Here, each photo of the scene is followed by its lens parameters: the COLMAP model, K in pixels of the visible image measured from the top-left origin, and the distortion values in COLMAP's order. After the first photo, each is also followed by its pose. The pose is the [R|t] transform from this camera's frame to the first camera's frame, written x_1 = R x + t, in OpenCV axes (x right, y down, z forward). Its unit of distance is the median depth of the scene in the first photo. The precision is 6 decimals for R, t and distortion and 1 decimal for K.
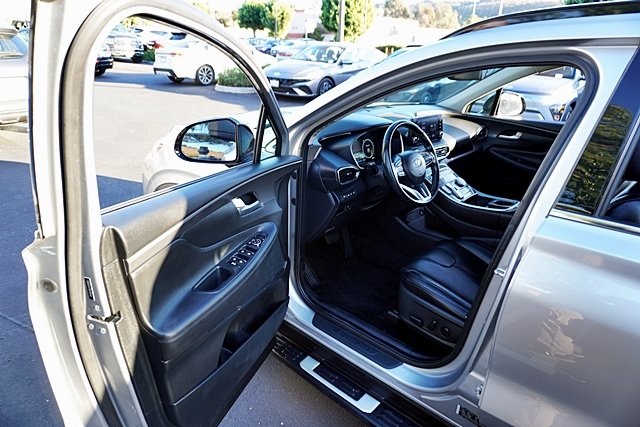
lens RADIAL K [[430.2, 0, 319.9], [0, 430.2, 212.4], [0, 0, 1]] dist [-0.032300, 0.007860]
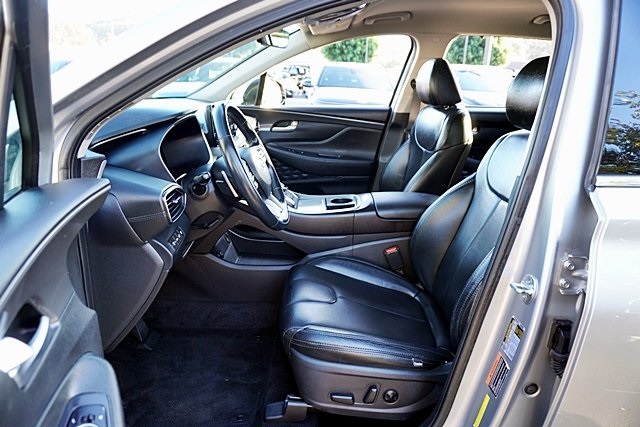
lens RADIAL K [[430.2, 0, 320.5], [0, 430.2, 214.7], [0, 0, 1]] dist [-0.032300, 0.007860]
pose [[0.735985, -0.219538, 0.640413, -0.140038], [0.240644, 0.969018, 0.055630, -0.056531], [-0.632785, 0.113169, 0.766013, 0.455820]]
